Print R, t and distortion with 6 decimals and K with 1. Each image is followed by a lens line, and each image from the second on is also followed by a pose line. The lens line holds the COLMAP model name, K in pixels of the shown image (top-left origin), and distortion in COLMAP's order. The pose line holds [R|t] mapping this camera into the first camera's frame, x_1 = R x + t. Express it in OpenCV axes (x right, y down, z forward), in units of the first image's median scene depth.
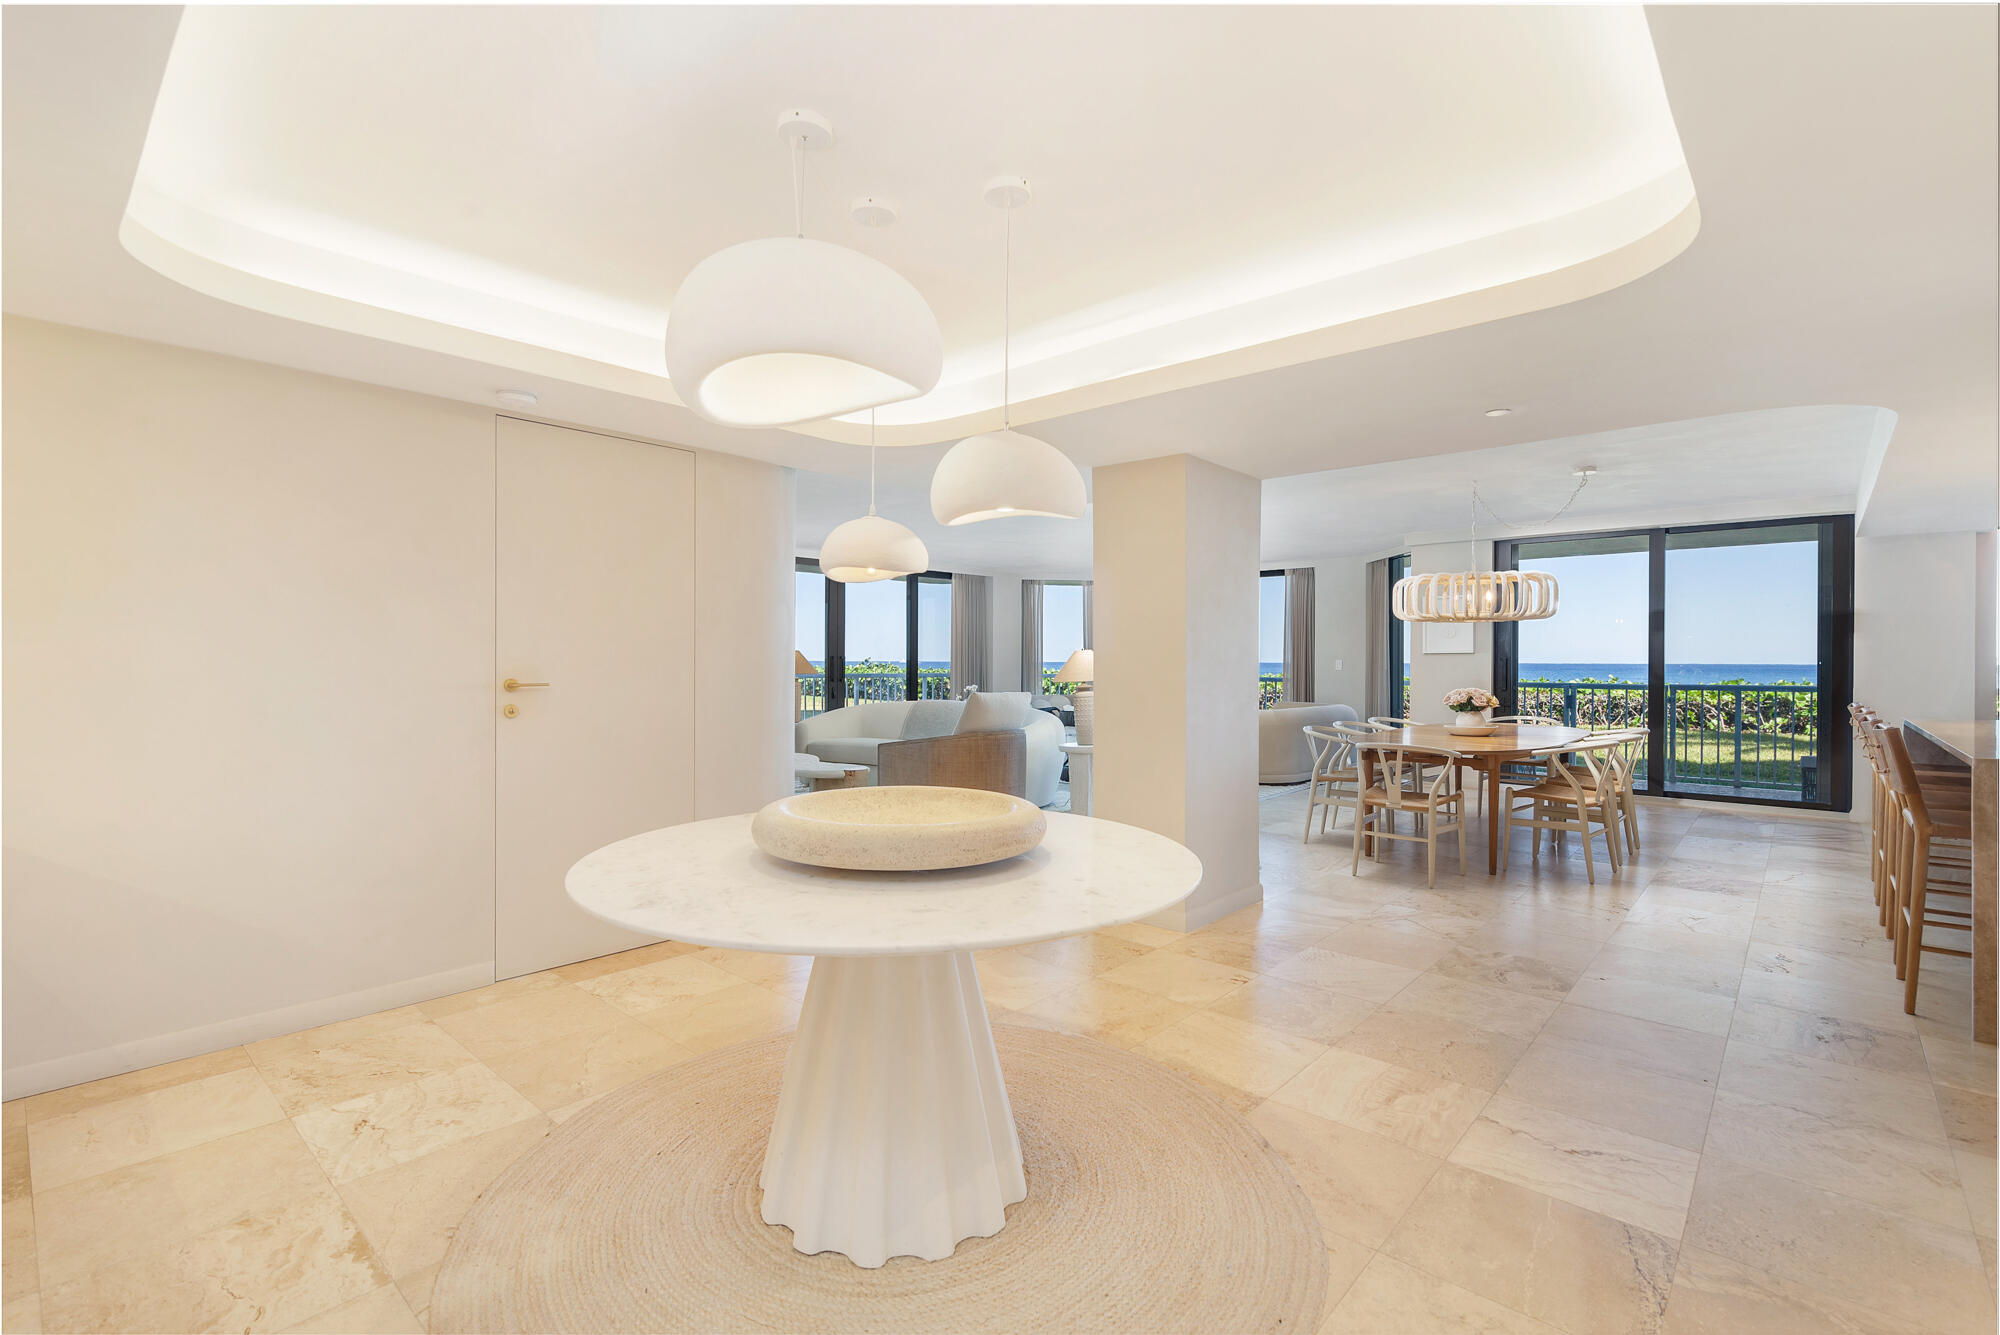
lens RADIAL K [[917.7, 0, 1004.3], [0, 917.7, 662.3], [0, 0, 1]] dist [-0.002671, -0.001074]
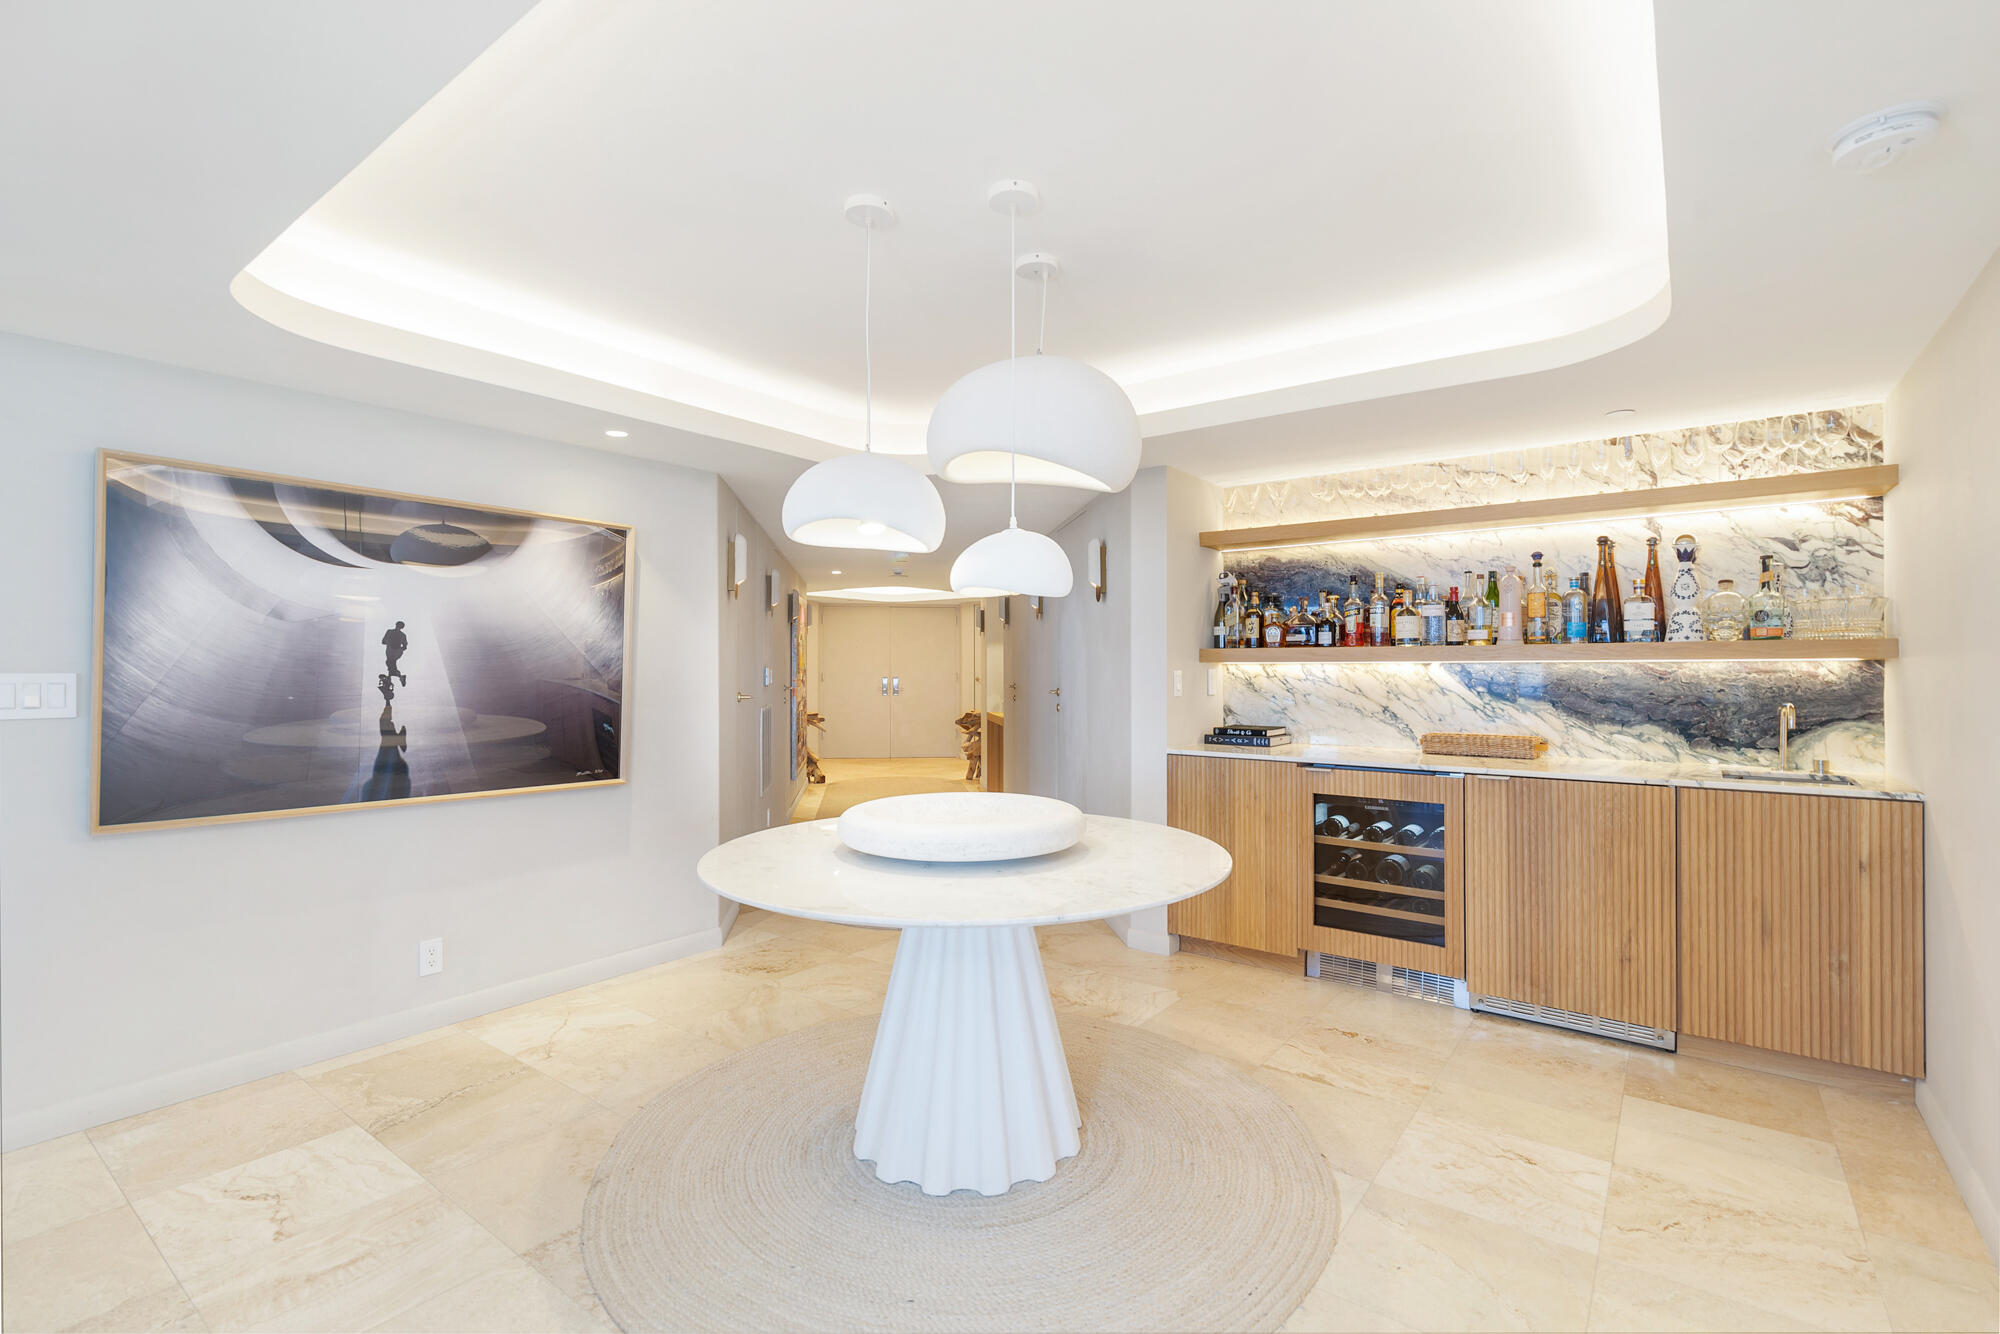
lens RADIAL K [[917.7, 0, 1004.3], [0, 917.7, 661.8], [0, 0, 1]] dist [-0.002671, -0.001074]
pose [[-0.996721, -0.004762, -0.080778, -0.064250], [-0.004430, 0.999981, -0.004286, -0.024507], [0.080797, -0.003914, -0.996723, 2.011833]]
